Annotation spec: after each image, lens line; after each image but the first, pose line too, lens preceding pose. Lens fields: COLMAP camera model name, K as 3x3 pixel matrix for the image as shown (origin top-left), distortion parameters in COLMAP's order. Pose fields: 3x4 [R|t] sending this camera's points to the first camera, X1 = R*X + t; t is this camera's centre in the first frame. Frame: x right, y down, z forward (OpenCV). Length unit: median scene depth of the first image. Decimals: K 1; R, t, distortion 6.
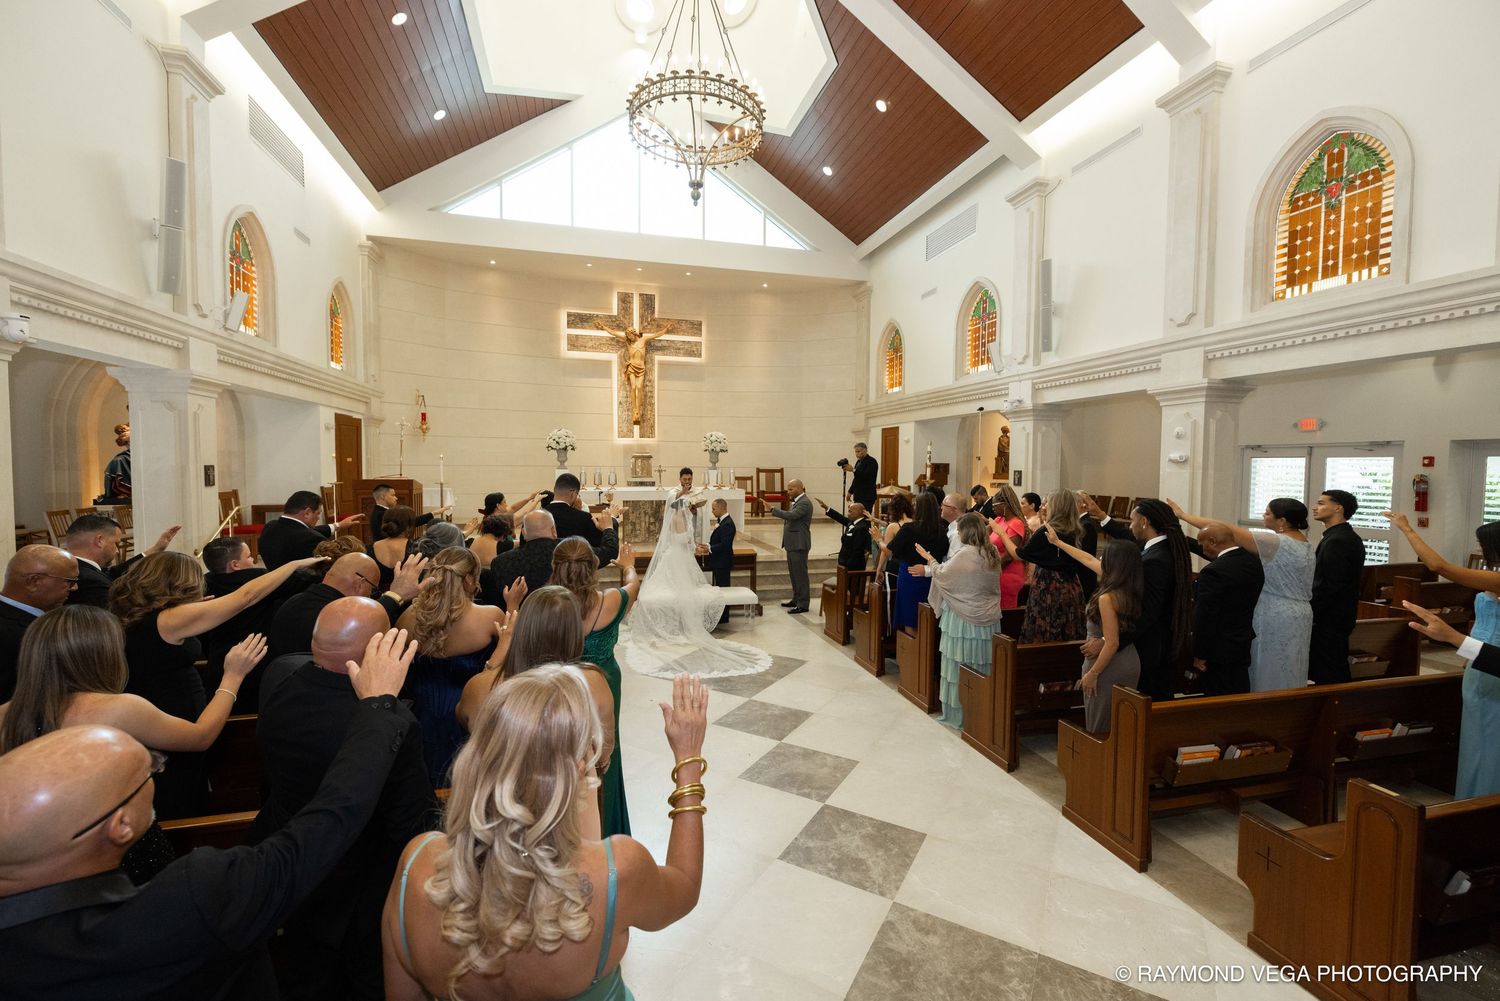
lens RADIAL K [[620.3, 0, 760.4], [0, 620.3, 491.4], [0, 0, 1]] dist [0.001848, 0.000327]
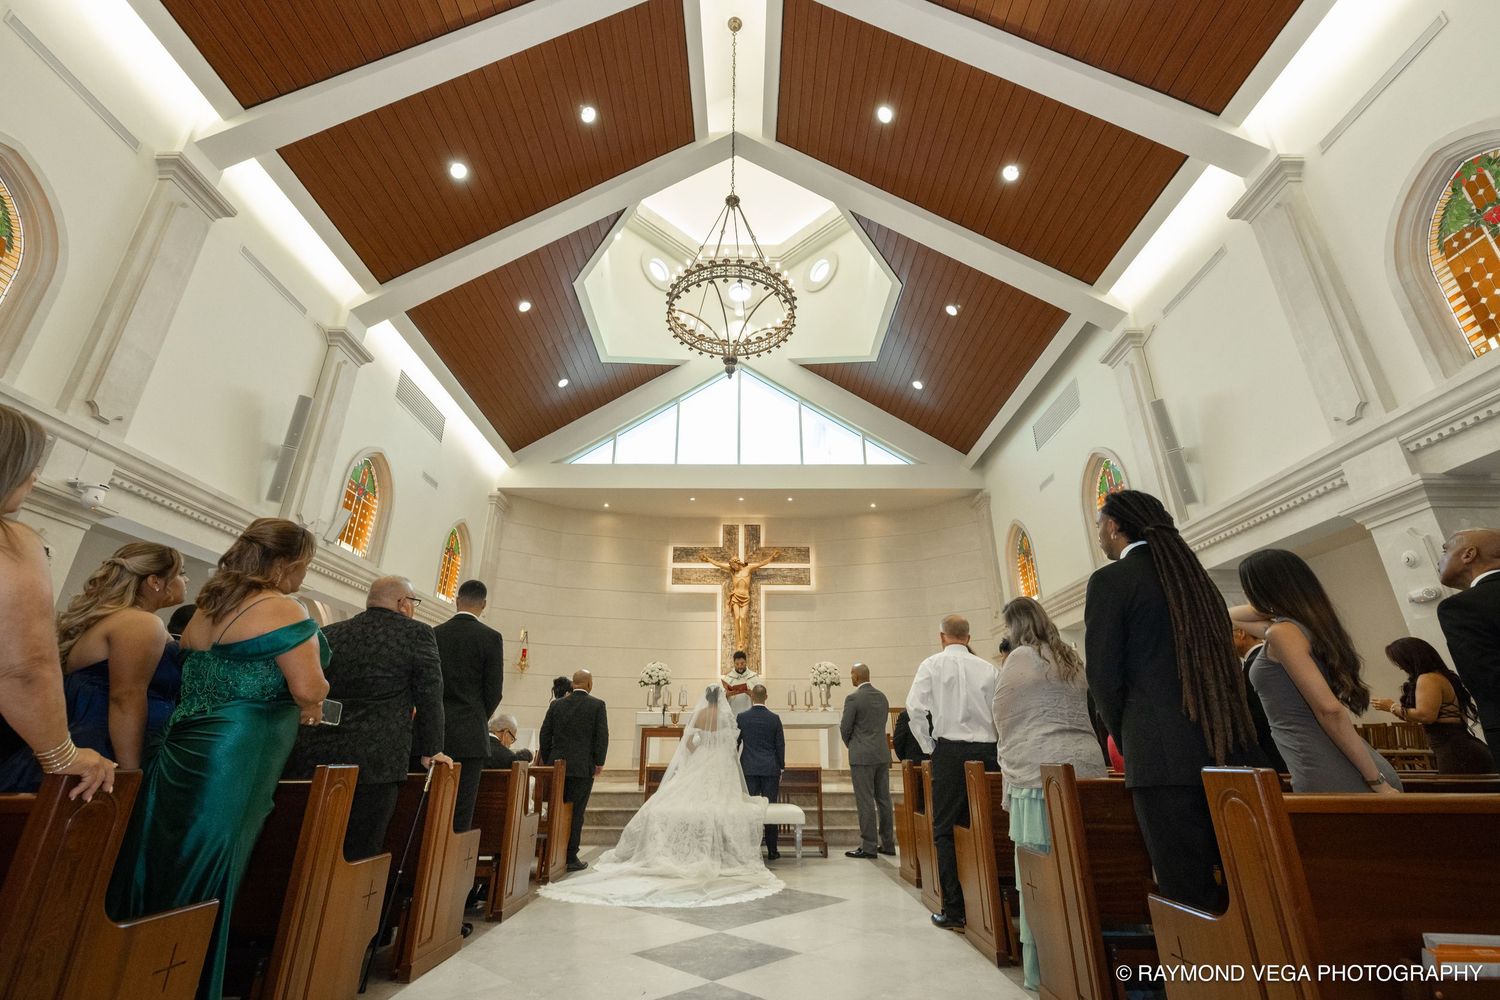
lens RADIAL K [[645.4, 0, 754.5], [0, 645.4, 491.8], [0, 0, 1]] dist [-0.001020, -0.000257]
pose [[0.965503, -0.108066, -0.236907, 0.091558], [0.000350, 0.910351, -0.413836, 0.078326], [0.260390, 0.399477, 0.878985, 0.094989]]
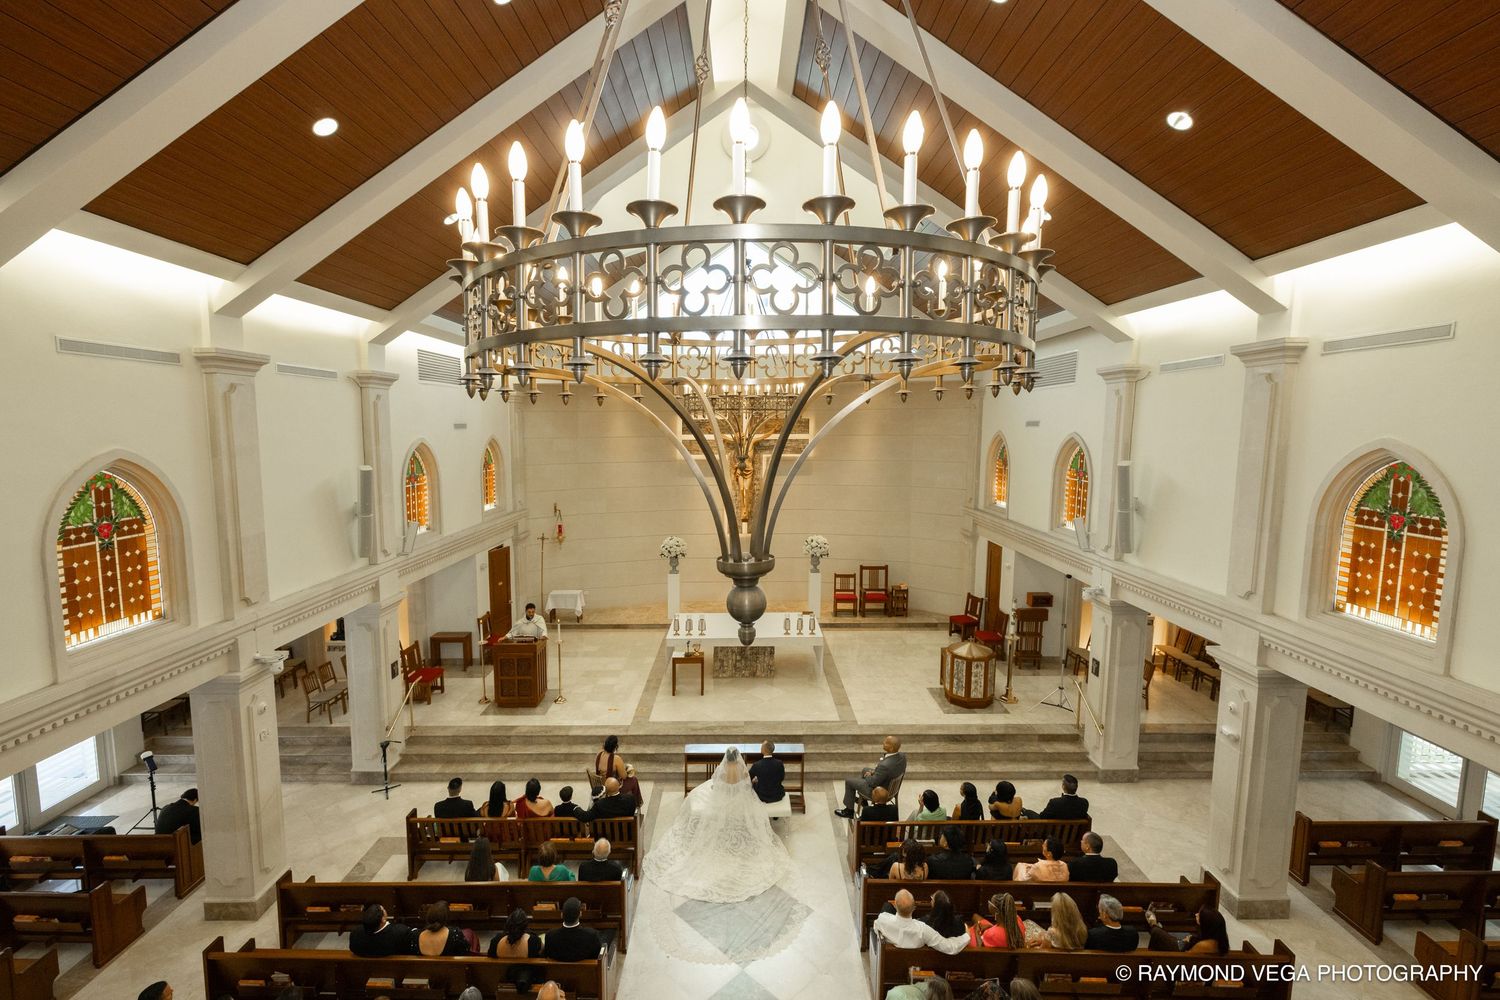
lens RADIAL K [[650.2, 0, 750.0], [0, 650.2, 500.0], [0, 0, 1]] dist [-0.001846, -0.000104]
pose [[0.964927, 0.027913, -0.261029, 0.125135], [-0.011628, 0.997900, 0.063725, -0.277701], [0.262259, -0.058455, 0.963225, -0.080022]]
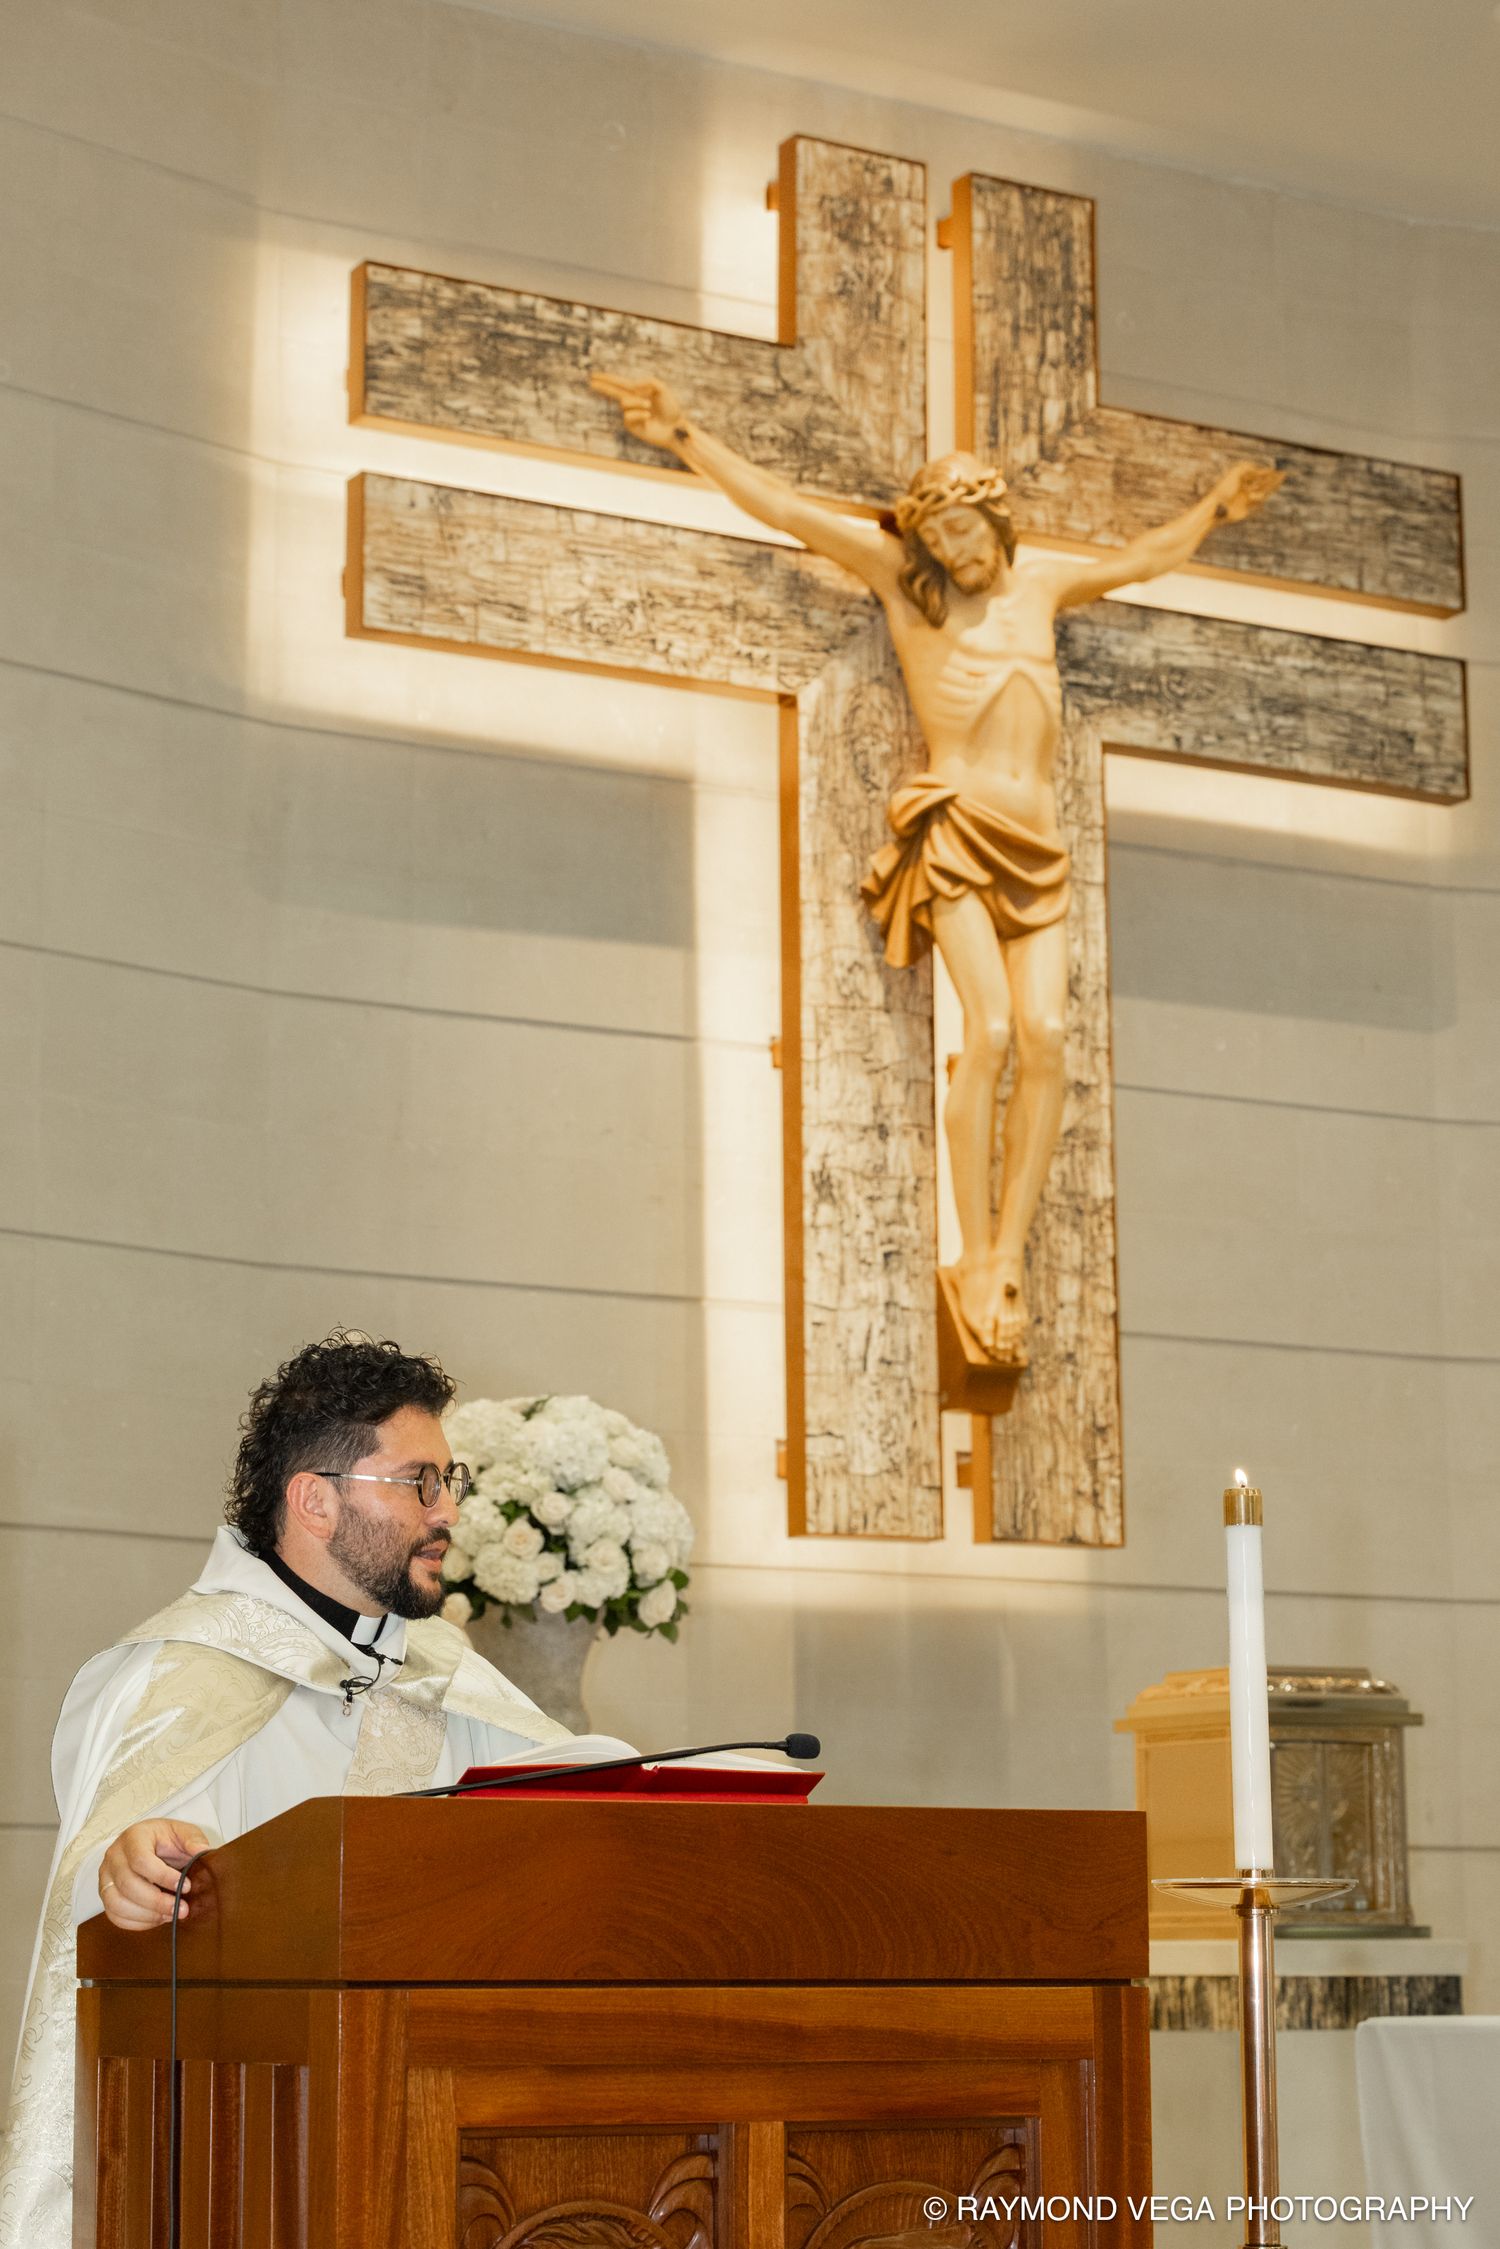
lens RADIAL K [[4420.7, 0, 750.0], [0, 4420.7, 1124.5], [0, 0, 1]] dist [-0.024254, -0.063406]
pose [[0.980295, 0.030566, 0.195161, -0.481200], [0.013555, 0.975220, -0.220822, 0.004322], [-0.197074, 0.219116, 0.955589, 0.421009]]
